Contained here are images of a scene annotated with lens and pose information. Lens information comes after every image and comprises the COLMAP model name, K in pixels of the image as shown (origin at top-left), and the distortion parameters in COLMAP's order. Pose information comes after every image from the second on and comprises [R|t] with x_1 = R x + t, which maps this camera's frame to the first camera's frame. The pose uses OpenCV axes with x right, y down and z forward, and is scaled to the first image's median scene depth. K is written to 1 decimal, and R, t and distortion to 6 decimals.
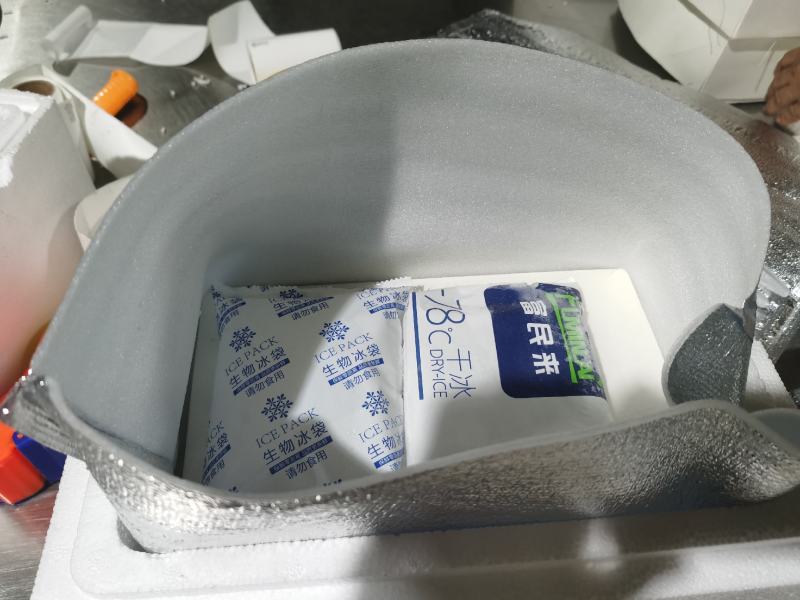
lens RADIAL K [[680.8, 0, 370.4], [0, 680.8, 300.7], [0, 0, 1]] dist [-0.009115, -0.007047]
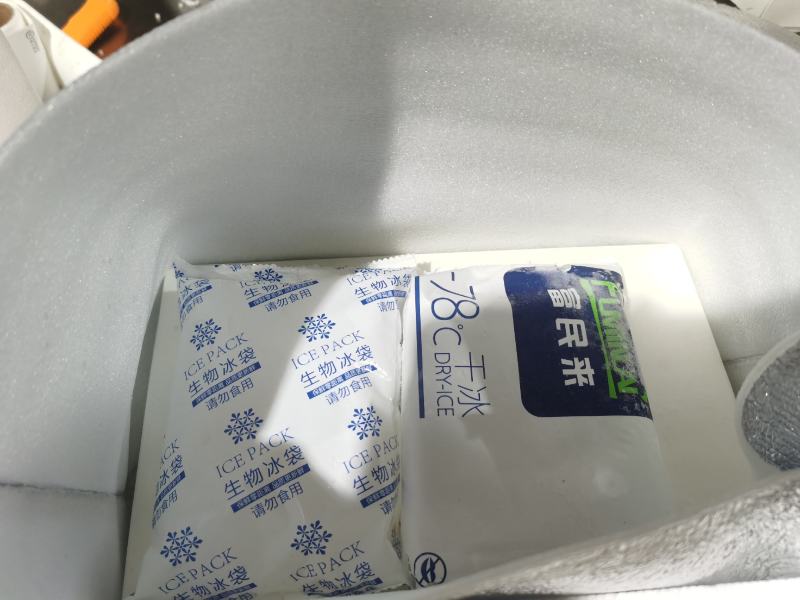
lens RADIAL K [[680.8, 0, 370.4], [0, 680.8, 300.7], [0, 0, 1]] dist [-0.009115, -0.007047]
pose [[0.999669, 0.013015, -0.022202, 0.028130], [-0.010650, 0.994575, 0.103479, -0.071311], [0.023428, -0.103208, 0.994384, 0.197623]]
